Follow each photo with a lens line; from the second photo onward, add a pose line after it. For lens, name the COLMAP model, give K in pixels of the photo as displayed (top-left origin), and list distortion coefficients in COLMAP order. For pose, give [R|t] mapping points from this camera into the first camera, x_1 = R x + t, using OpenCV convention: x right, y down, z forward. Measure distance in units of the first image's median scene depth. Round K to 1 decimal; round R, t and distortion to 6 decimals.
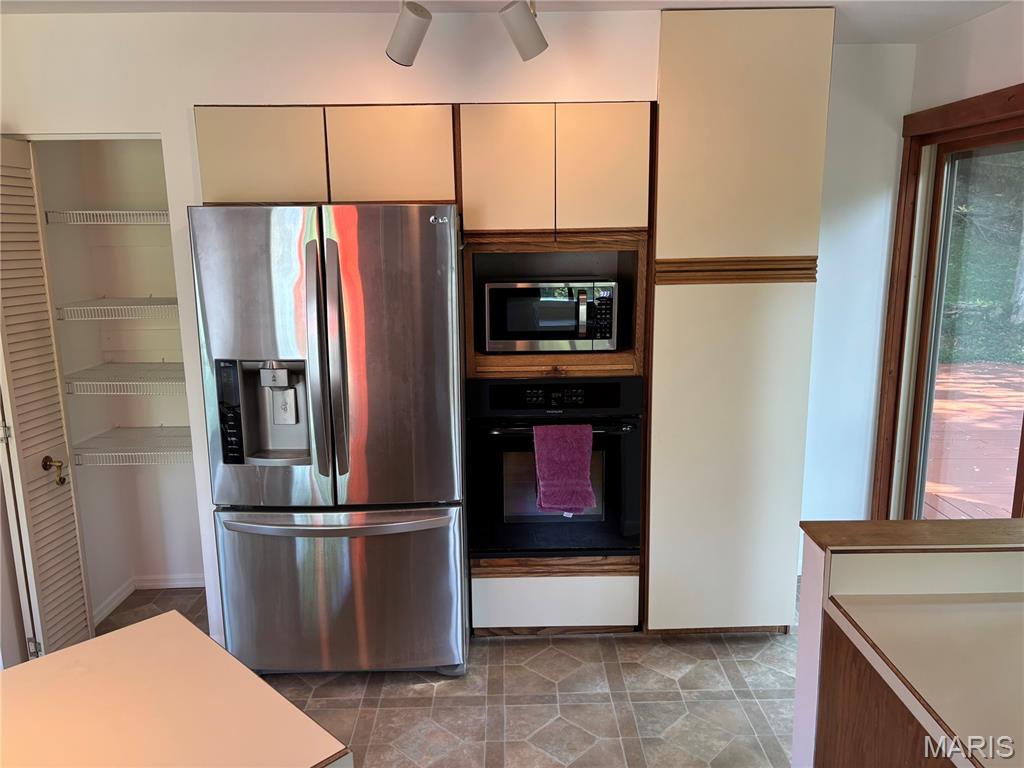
lens RADIAL K [[772.8, 0, 506.3], [0, 772.8, 393.5], [0, 0, 1]] dist [0.053390, -0.064076]
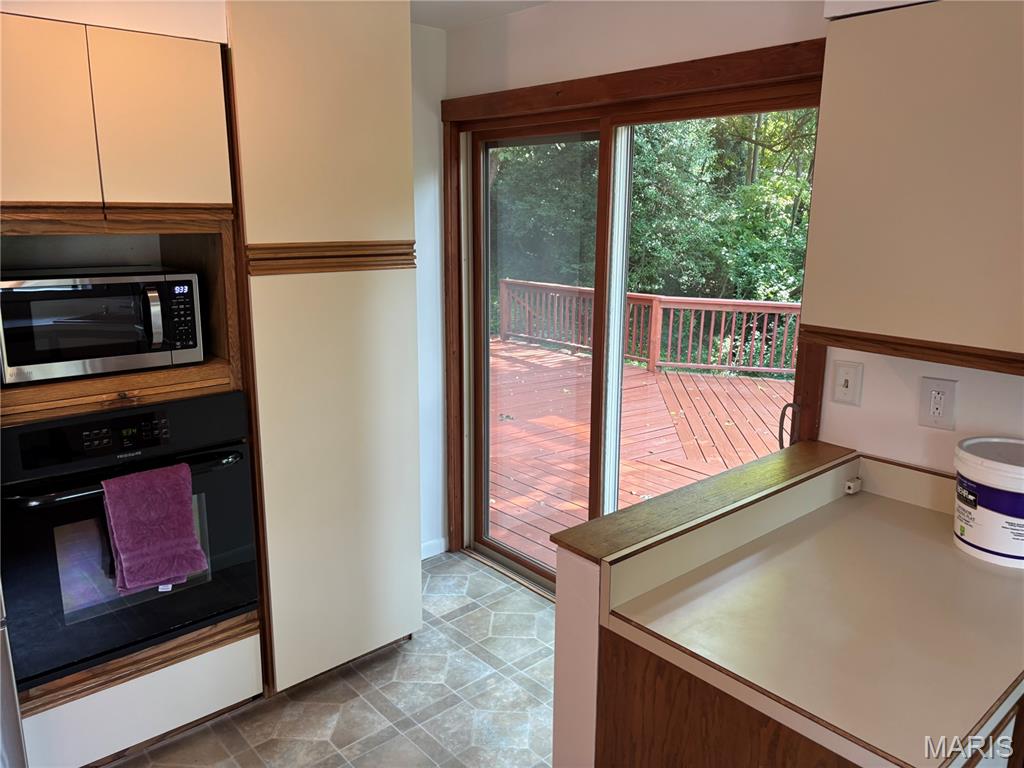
lens RADIAL K [[772.8, 0, 511.4], [0, 772.8, 378.1], [0, 0, 1]] dist [0.053390, -0.064076]
pose [[0.747414, -0.122485, 0.652970, -0.139779], [0.117458, 0.991737, 0.051585, -0.043827], [-0.653893, 0.038142, 0.755625, 0.212294]]
